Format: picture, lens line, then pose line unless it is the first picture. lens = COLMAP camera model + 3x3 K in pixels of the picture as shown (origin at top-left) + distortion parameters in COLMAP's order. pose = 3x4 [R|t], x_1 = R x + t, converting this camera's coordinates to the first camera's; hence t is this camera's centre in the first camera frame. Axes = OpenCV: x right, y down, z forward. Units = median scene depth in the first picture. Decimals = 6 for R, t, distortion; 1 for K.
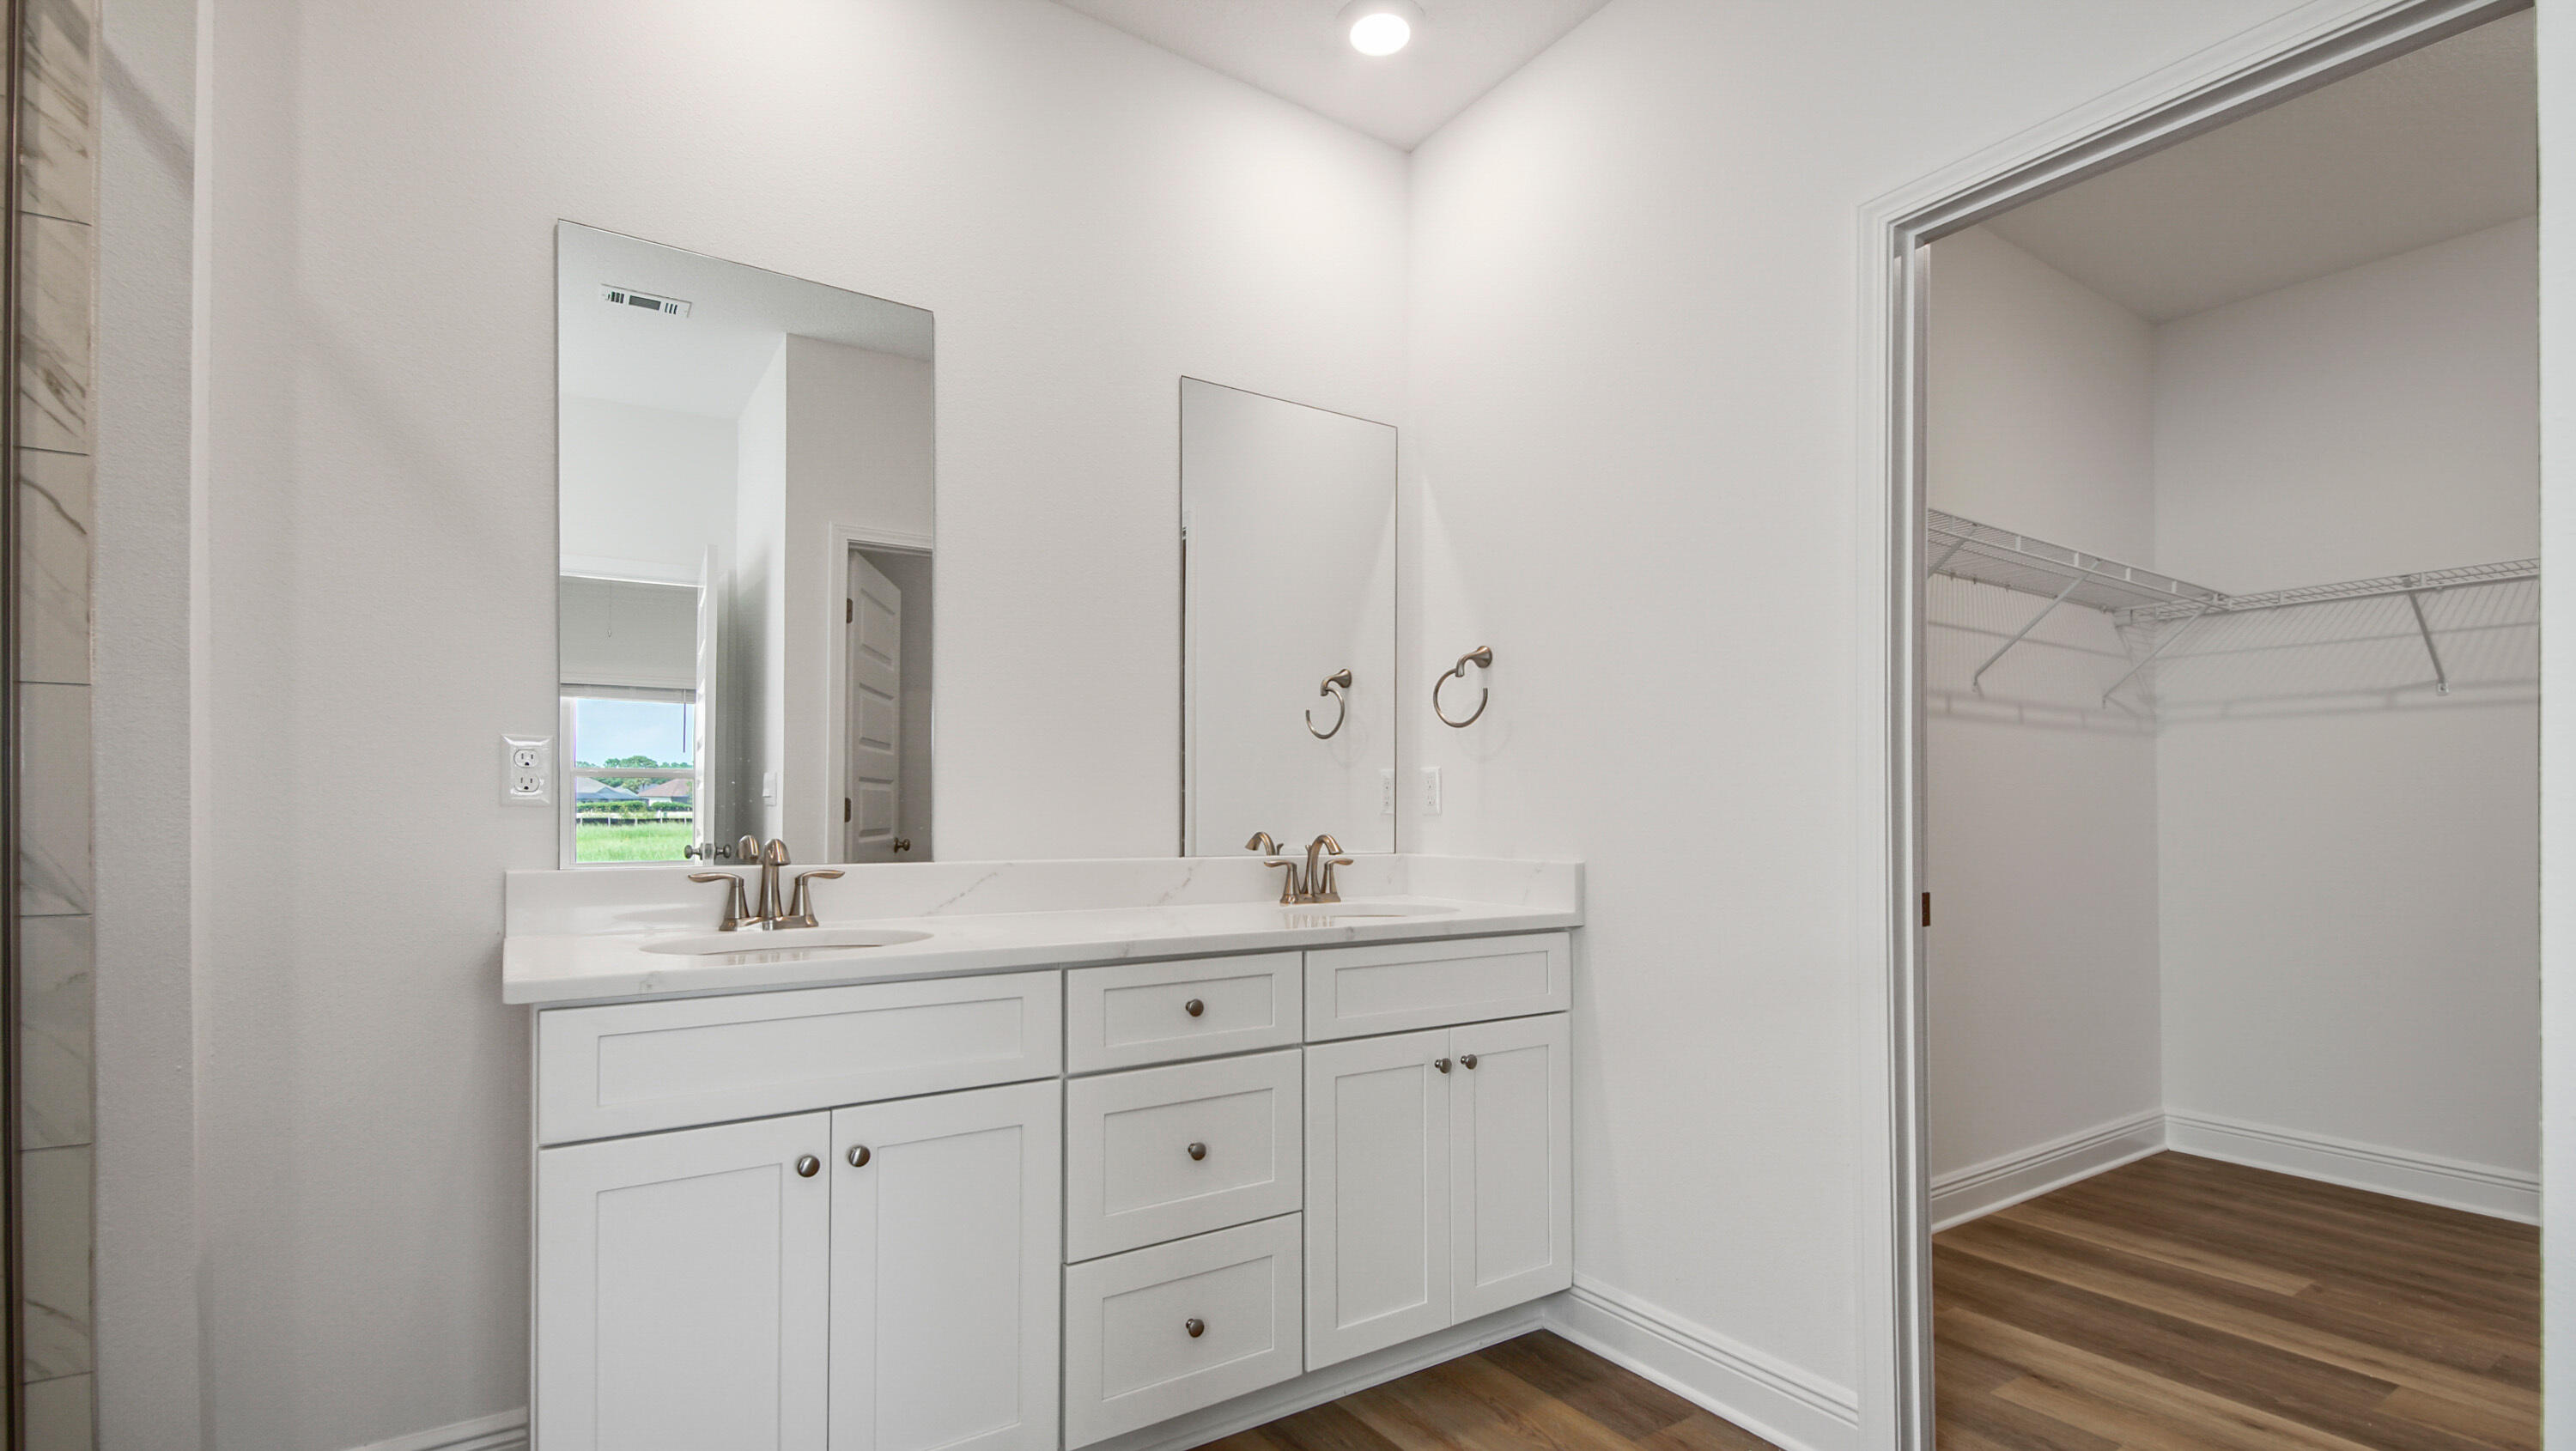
lens RADIAL K [[1150.3, 0, 1294.3], [0, 1150.3, 805.5], [0, 0, 1]] dist [0.053532, -0.037738]
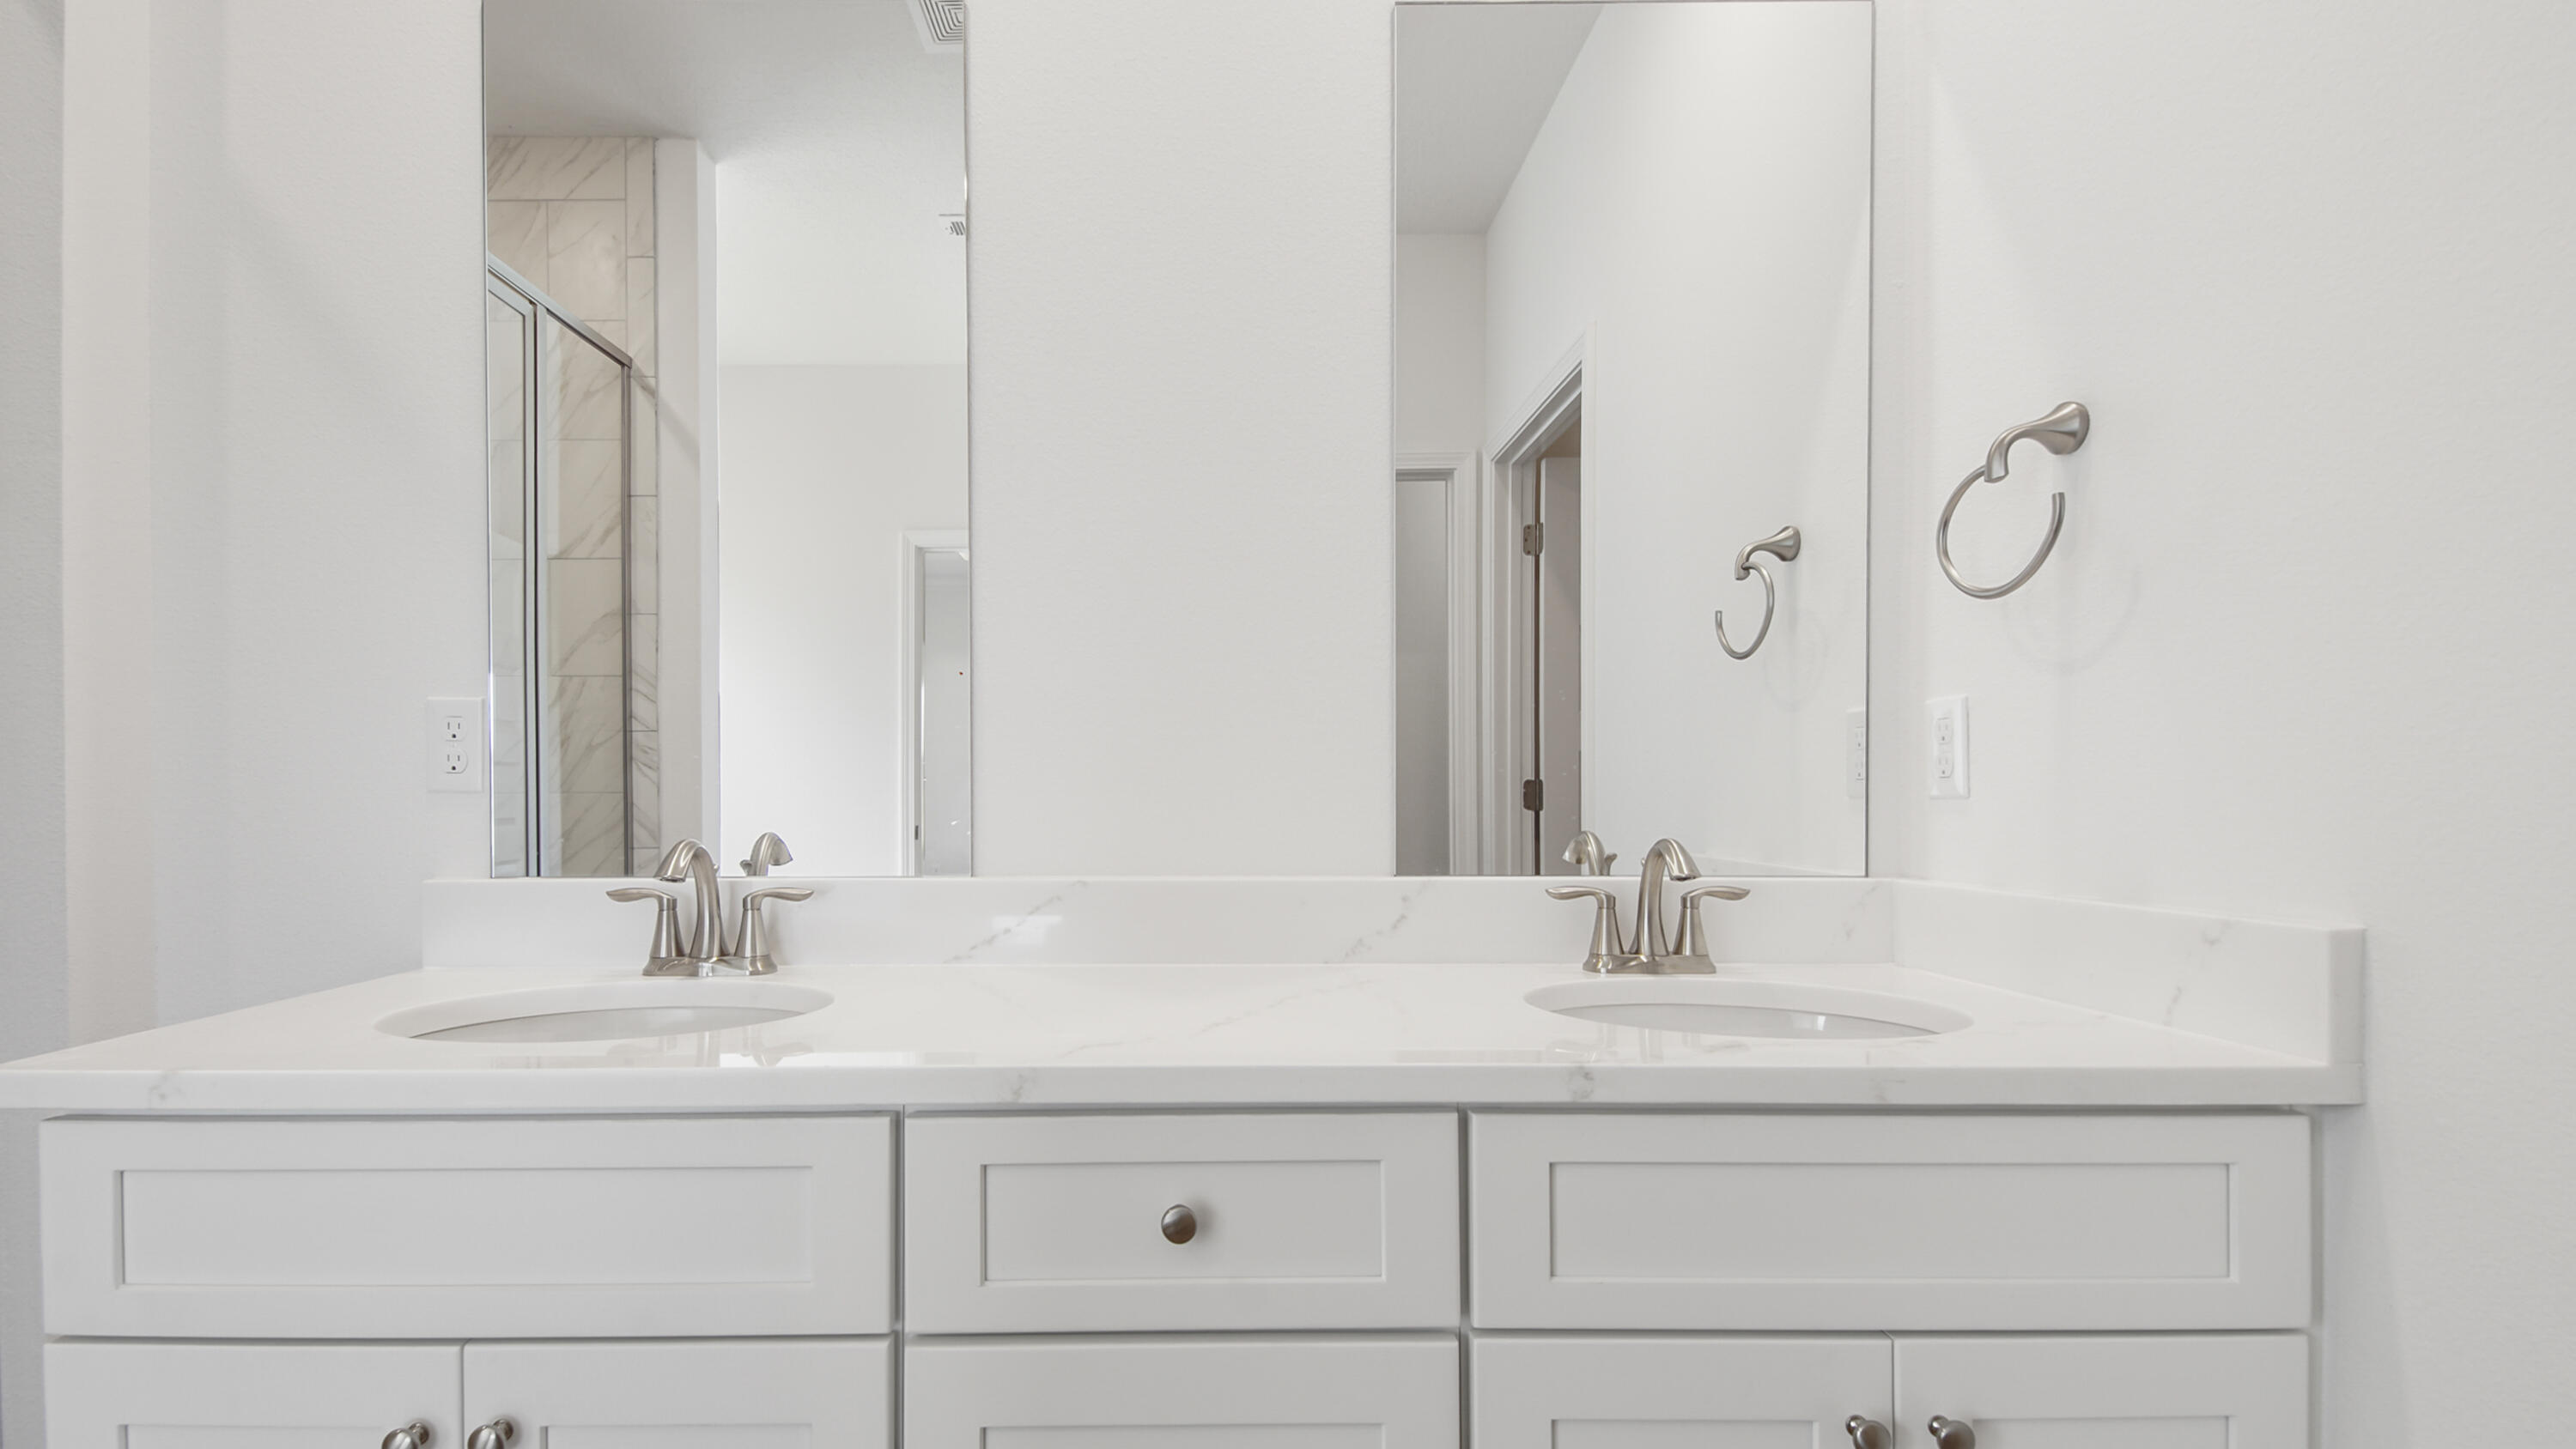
lens RADIAL K [[1150.2, 0, 1294.3], [0, 1150.2, 804.4], [0, 0, 1]] dist [0.053532, -0.037738]
pose [[0.855385, -0.003247, -0.517983, 0.146678], [0.007478, 0.999954, 0.006081, 0.005983], [0.517940, -0.009075, 0.855369, 0.488416]]
